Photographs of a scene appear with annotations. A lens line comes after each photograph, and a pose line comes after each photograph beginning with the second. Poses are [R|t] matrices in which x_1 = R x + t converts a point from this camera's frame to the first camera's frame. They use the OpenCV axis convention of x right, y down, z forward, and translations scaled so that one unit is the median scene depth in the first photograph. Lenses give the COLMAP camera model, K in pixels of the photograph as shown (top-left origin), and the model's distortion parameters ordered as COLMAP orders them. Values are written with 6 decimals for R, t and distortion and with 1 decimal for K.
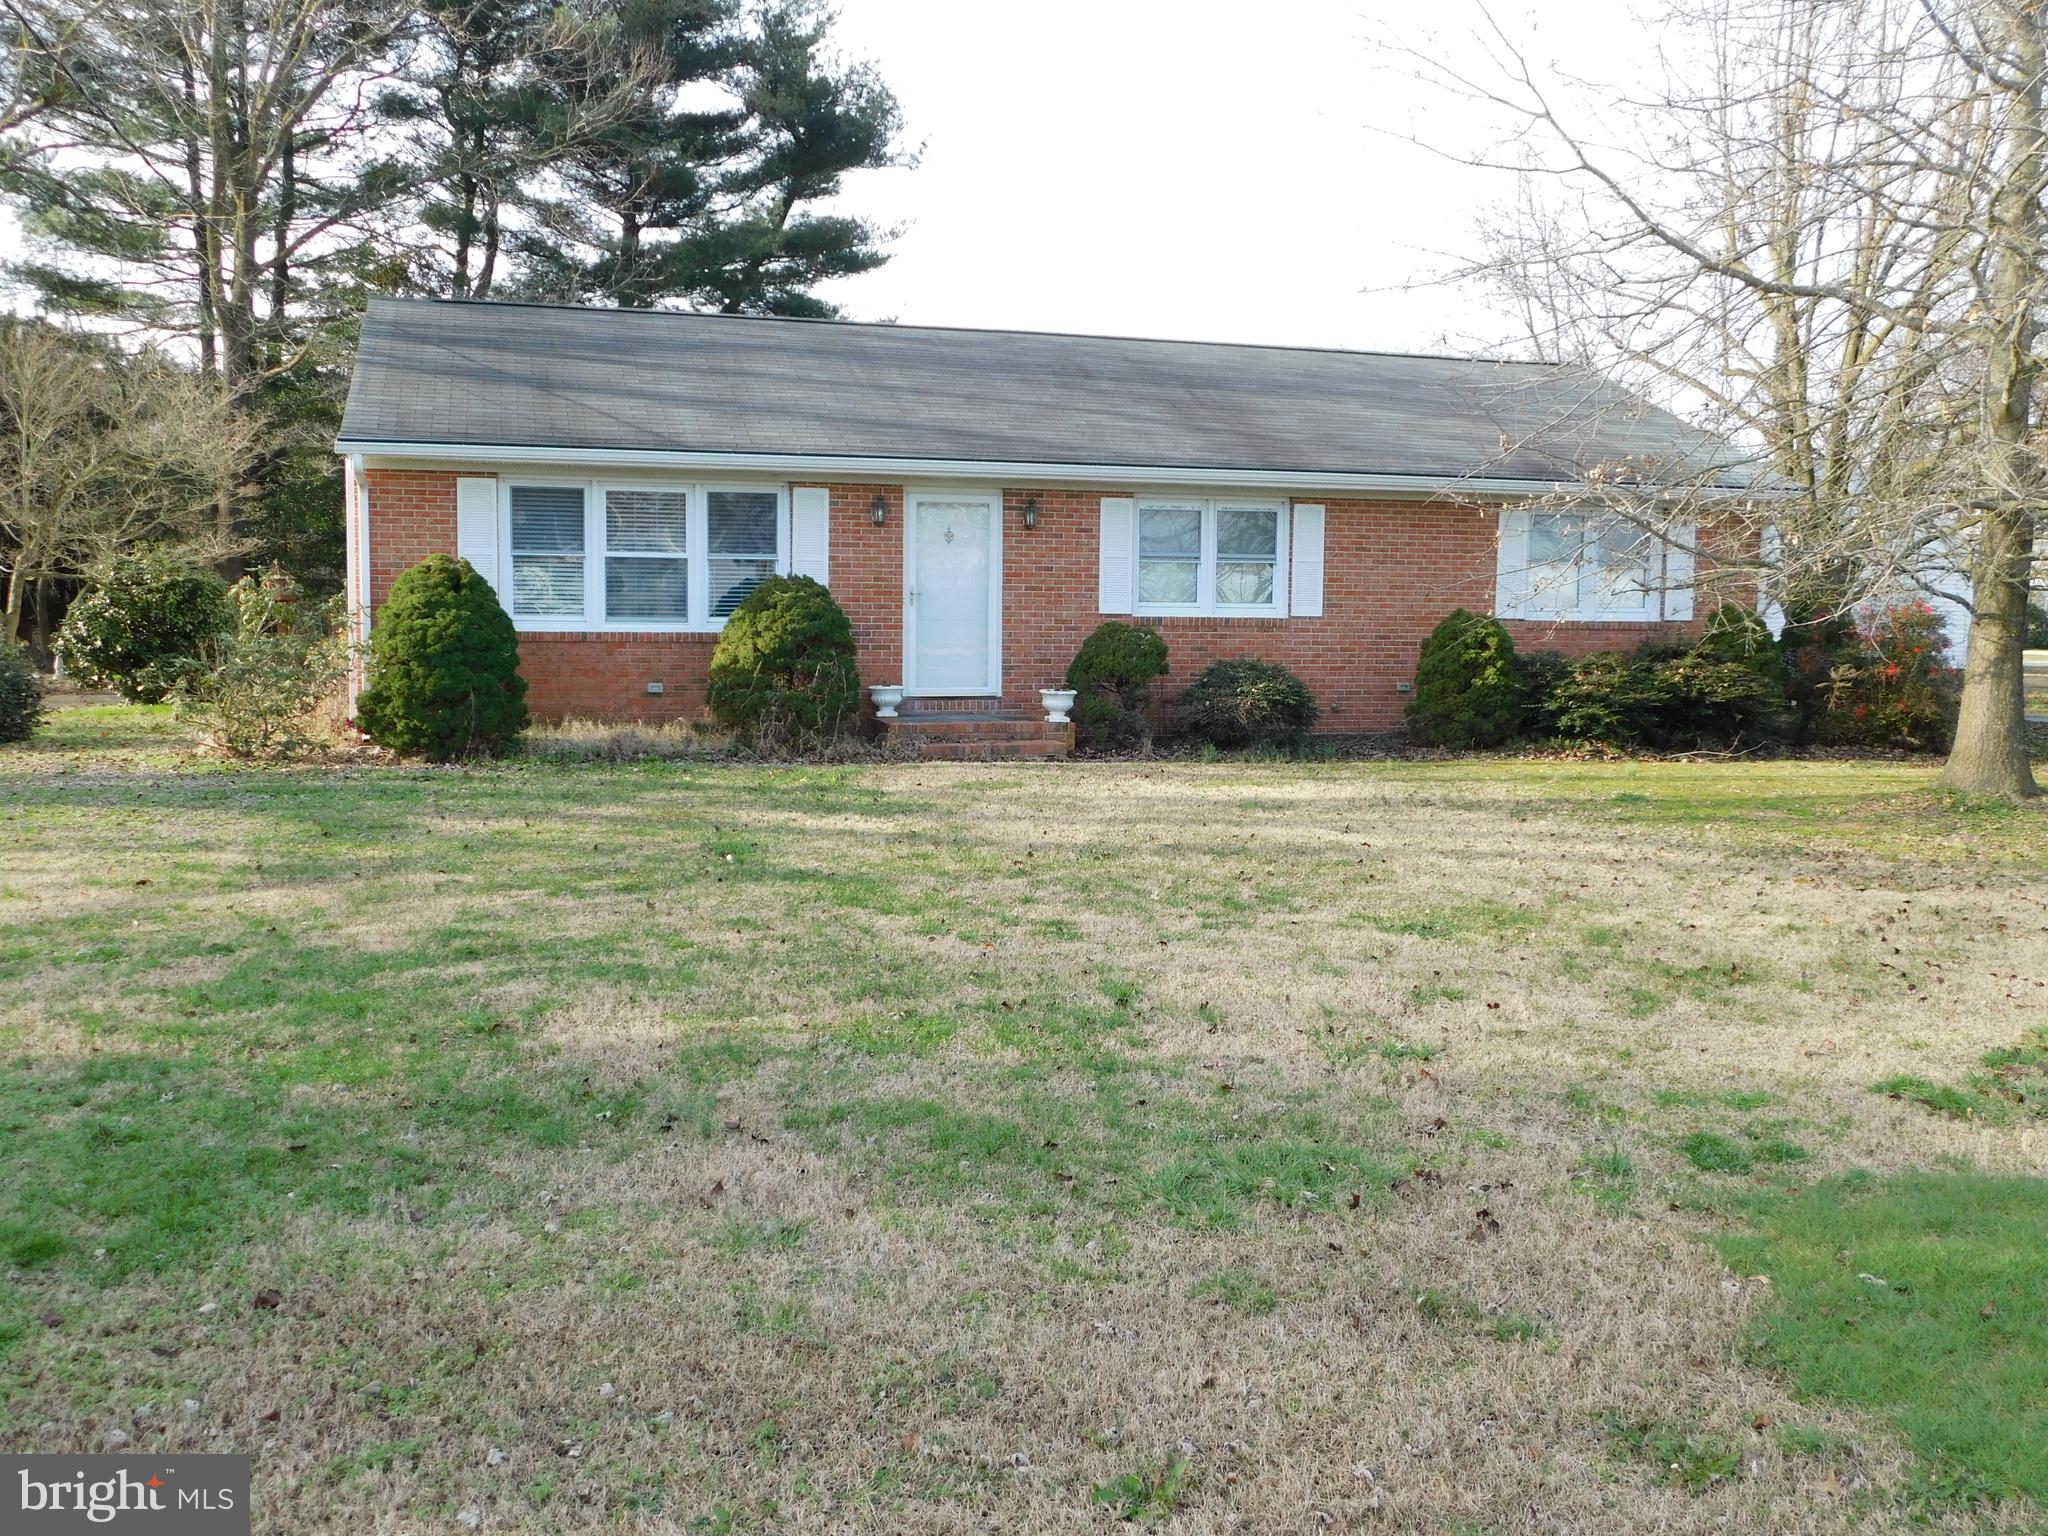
lens RADIAL K [[1800.4, 0, 1032.9], [0, 1800.4, 766.2], [0, 0, 1]] dist [-0.020446, 0.011640]
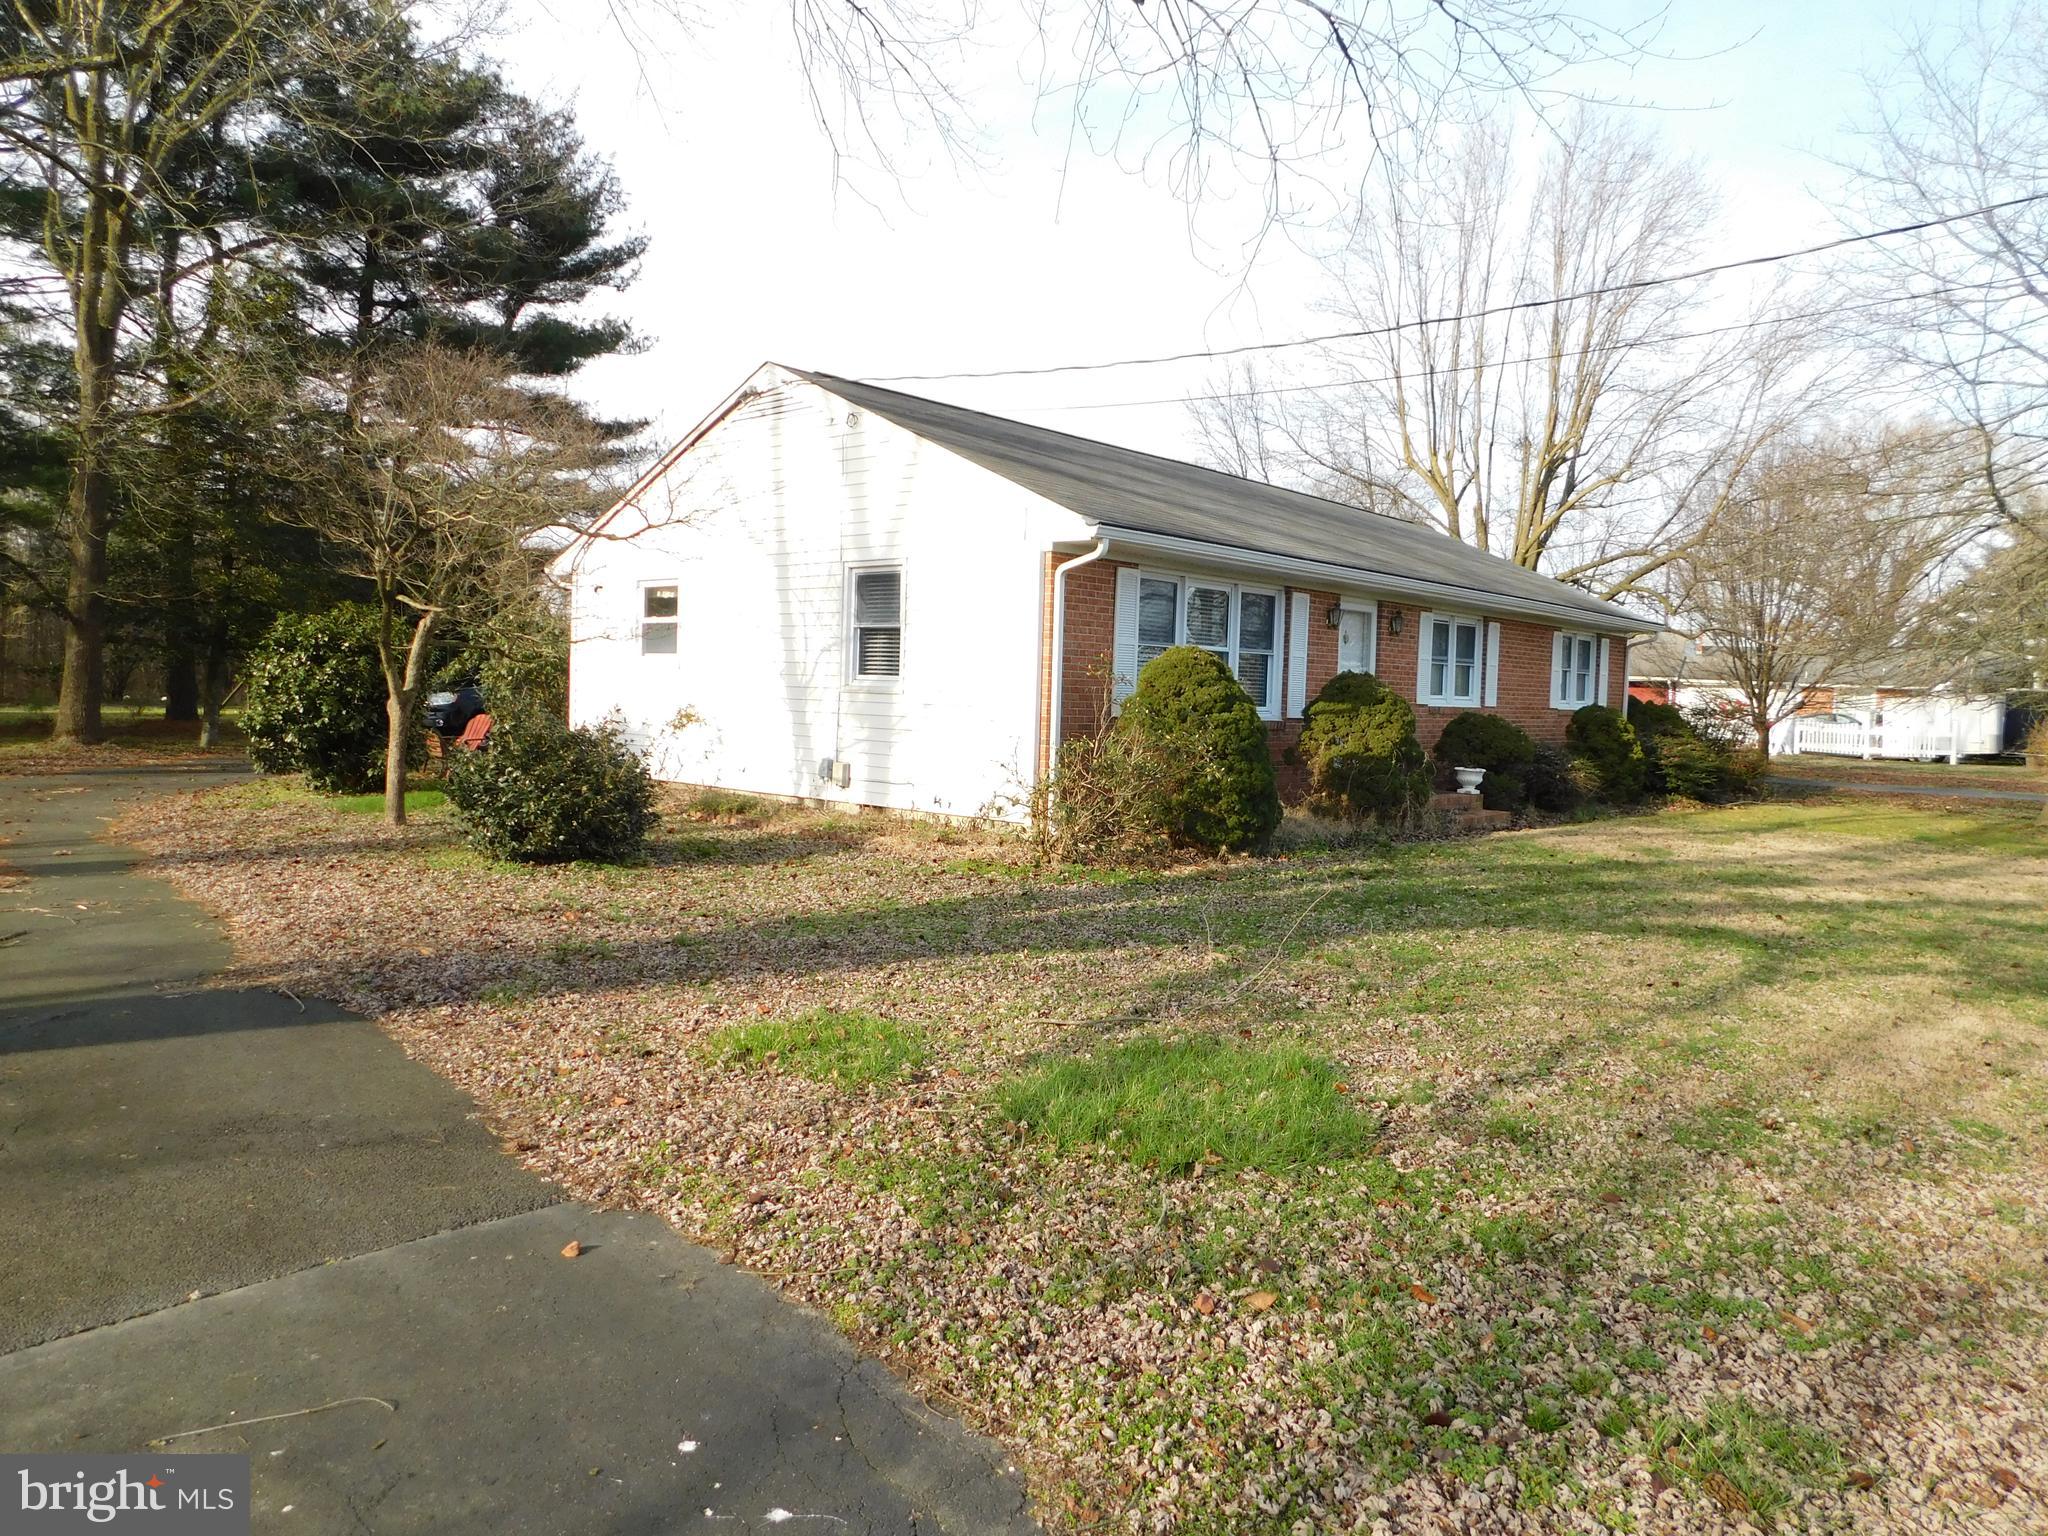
lens RADIAL K [[1354.1, 0, 1021.7], [0, 1354.1, 754.9], [0, 0, 1]] dist [-0.061213, 0.050922]
pose [[0.852807, -0.010097, 0.522128, -0.695128], [0.021610, 0.999639, -0.015965, -0.040938], [-0.521779, 0.024898, 0.852717, 0.353805]]
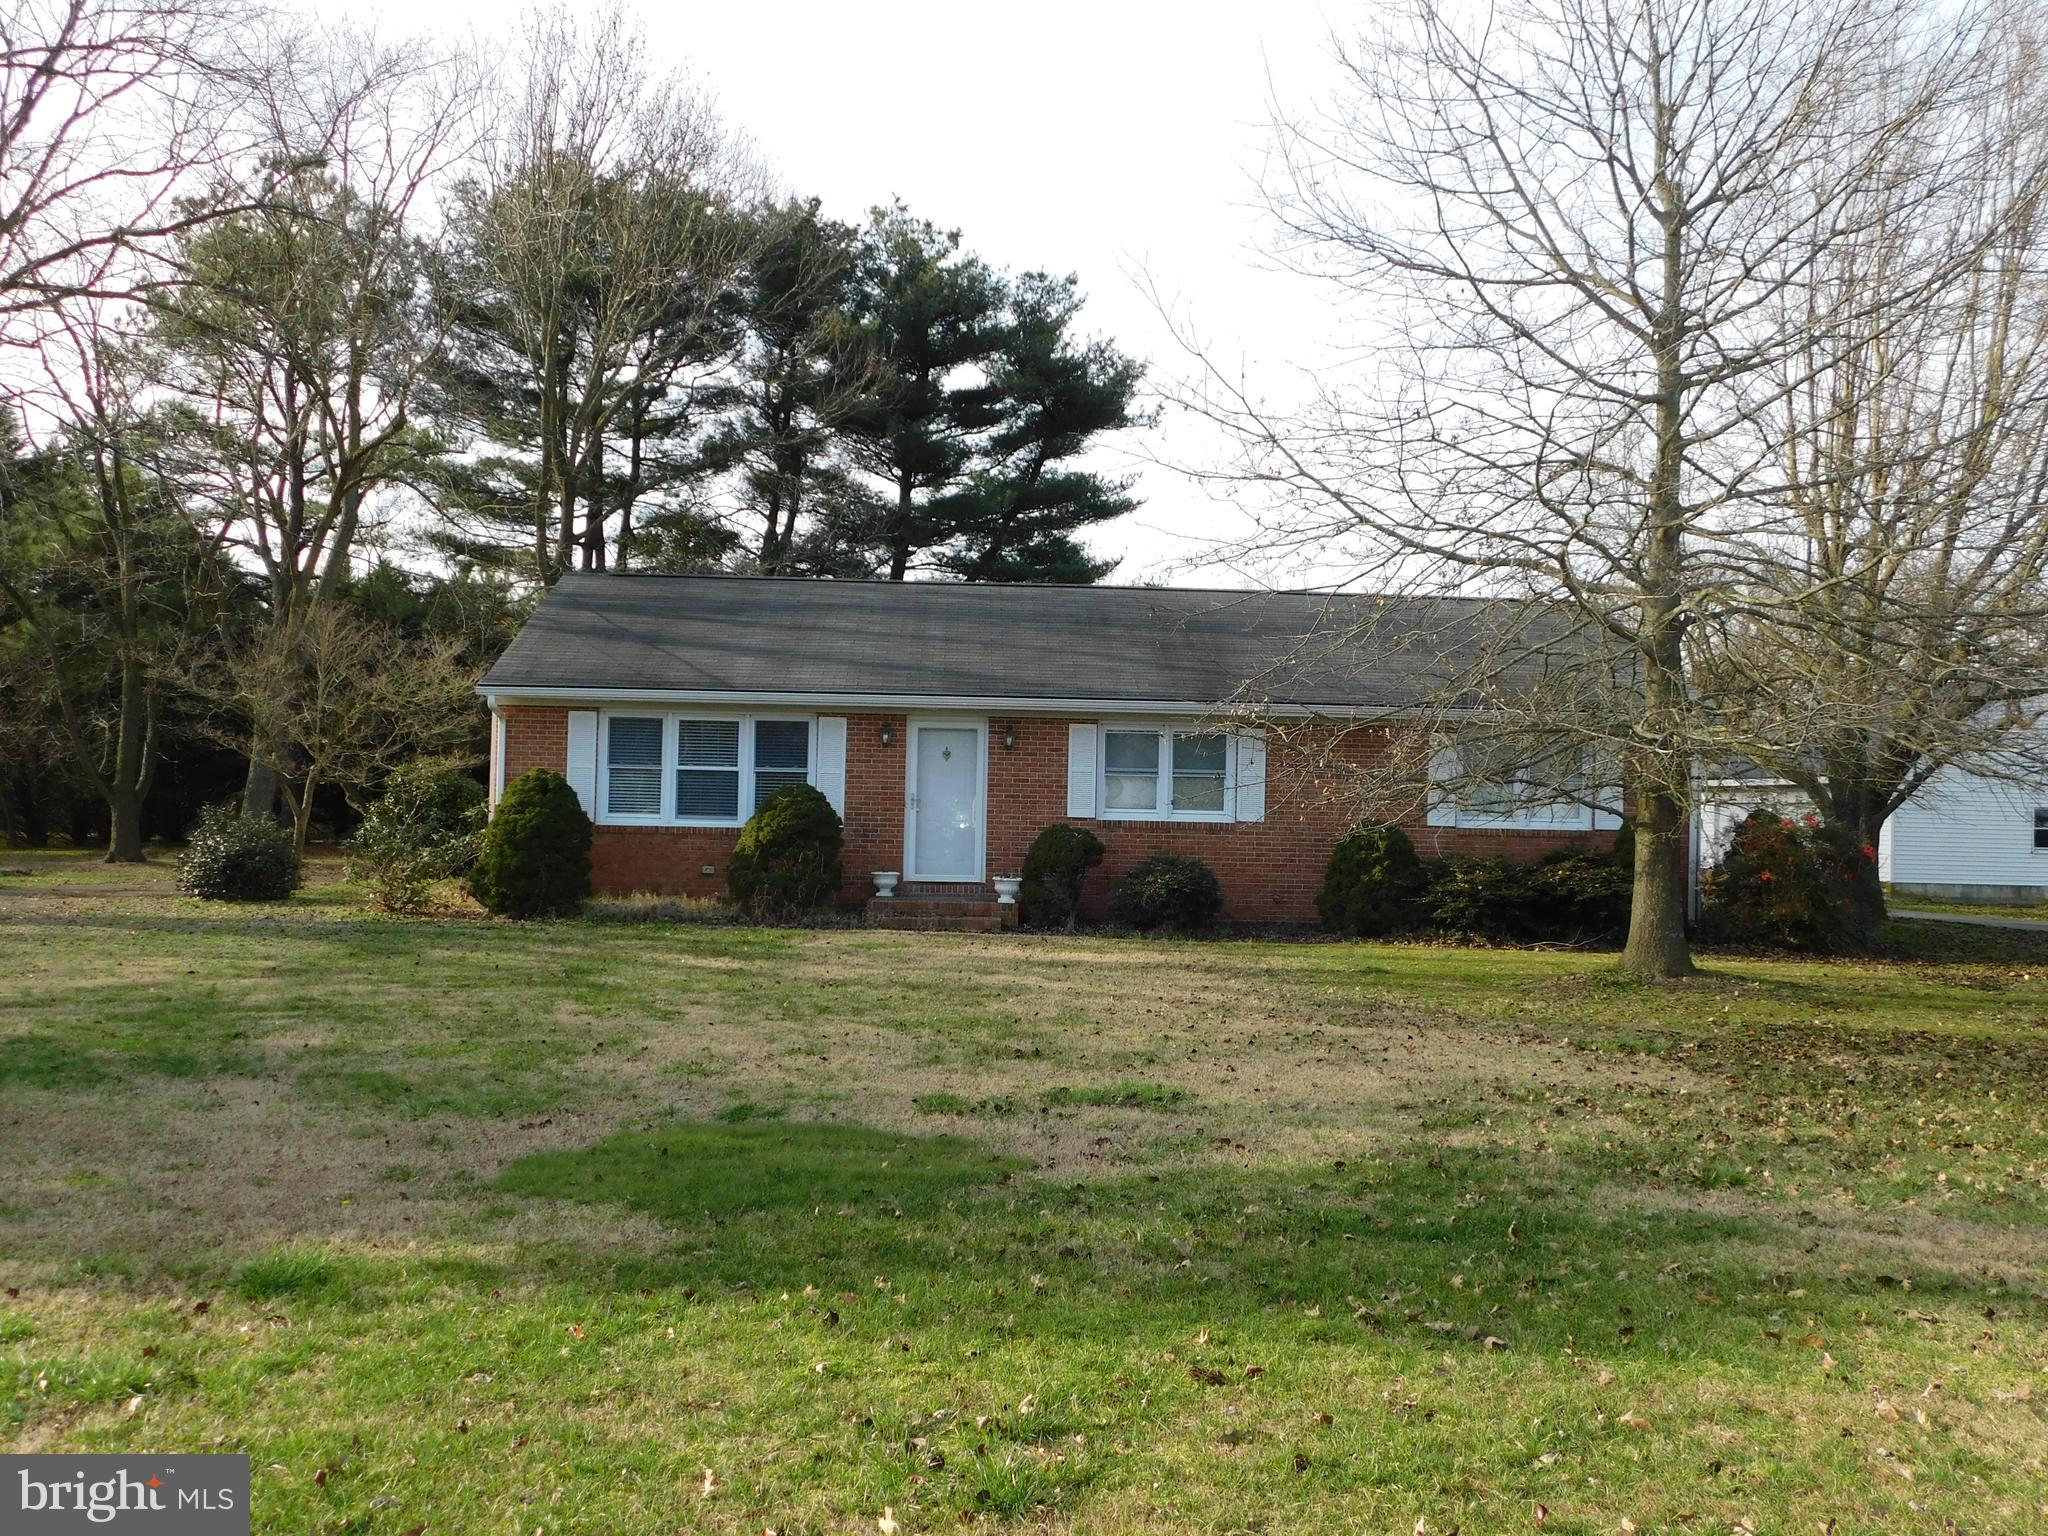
lens RADIAL K [[1800.4, 0, 1019.3], [0, 1800.4, 774.5], [0, 0, 1]] dist [-0.020446, 0.011640]
pose [[0.968046, 0.005117, -0.250720, 0.318683], [-0.033012, 0.993691, -0.107181, 0.019258], [0.248590, 0.112033, 0.962108, -0.197554]]
